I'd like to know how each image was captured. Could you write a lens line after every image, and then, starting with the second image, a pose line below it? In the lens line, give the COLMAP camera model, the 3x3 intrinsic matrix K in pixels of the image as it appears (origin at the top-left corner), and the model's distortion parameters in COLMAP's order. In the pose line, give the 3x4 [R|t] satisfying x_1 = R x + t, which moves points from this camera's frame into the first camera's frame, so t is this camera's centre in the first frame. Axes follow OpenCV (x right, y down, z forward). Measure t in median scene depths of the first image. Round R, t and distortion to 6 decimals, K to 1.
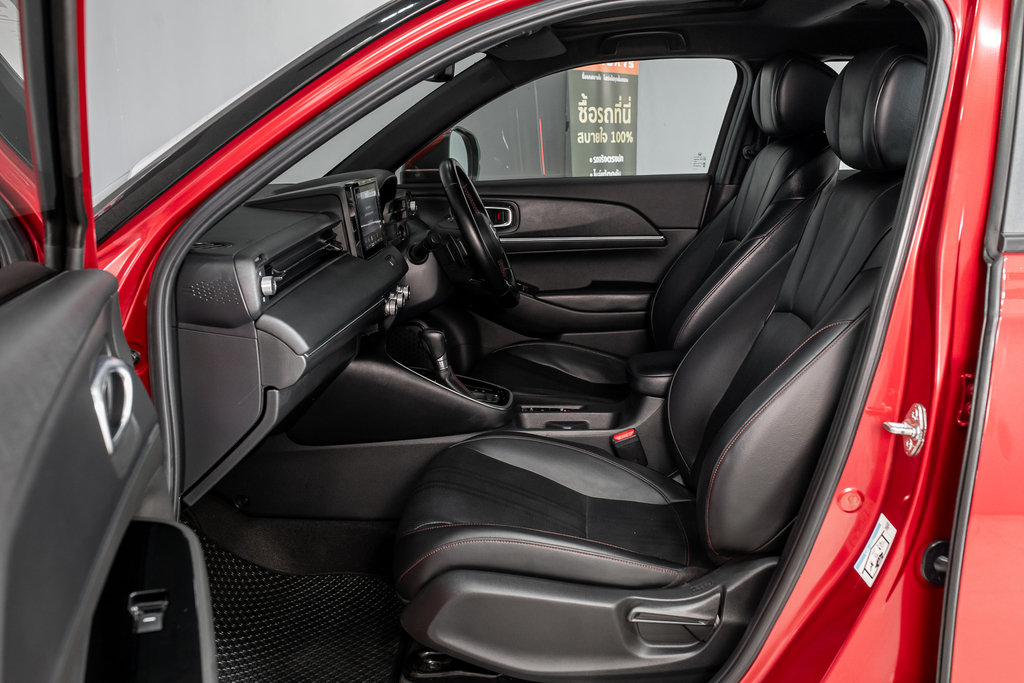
lens RADIAL K [[979.1, 0, 514.9], [0, 979.1, 386.2], [0, 0, 1]] dist [-0.011231, 0.002608]
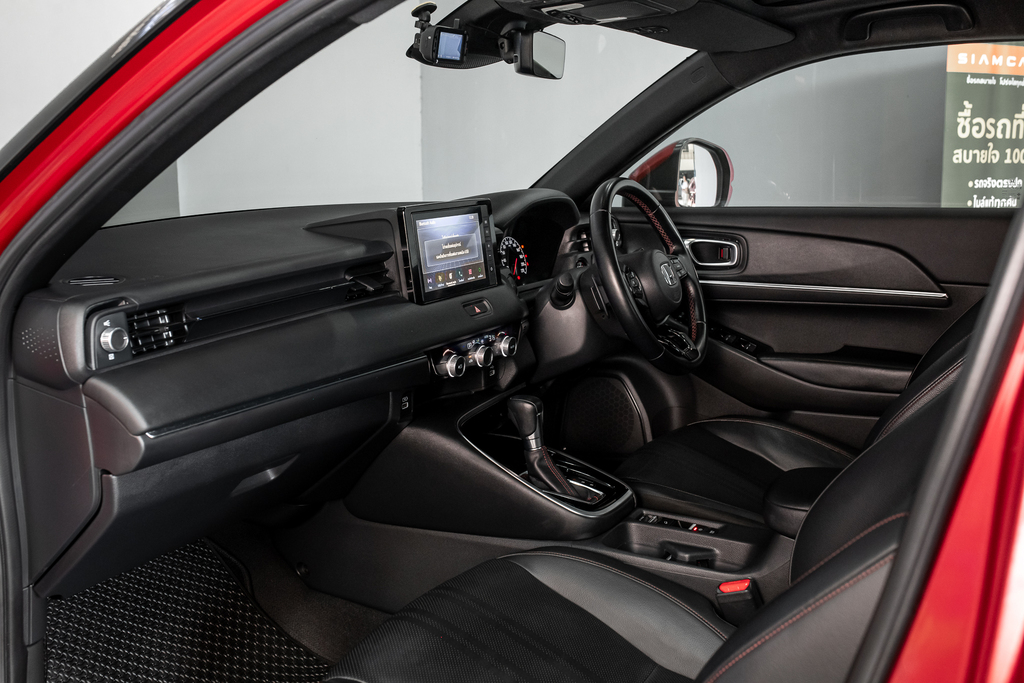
lens RADIAL K [[979.1, 0, 514.9], [0, 979.1, 386.2], [0, 0, 1]] dist [-0.011231, 0.002608]
pose [[0.898368, 0.113582, -0.424304, 0.178800], [-0.119815, 0.992723, 0.012061, -0.056764], [0.422586, 0.040003, 0.905440, 0.223510]]
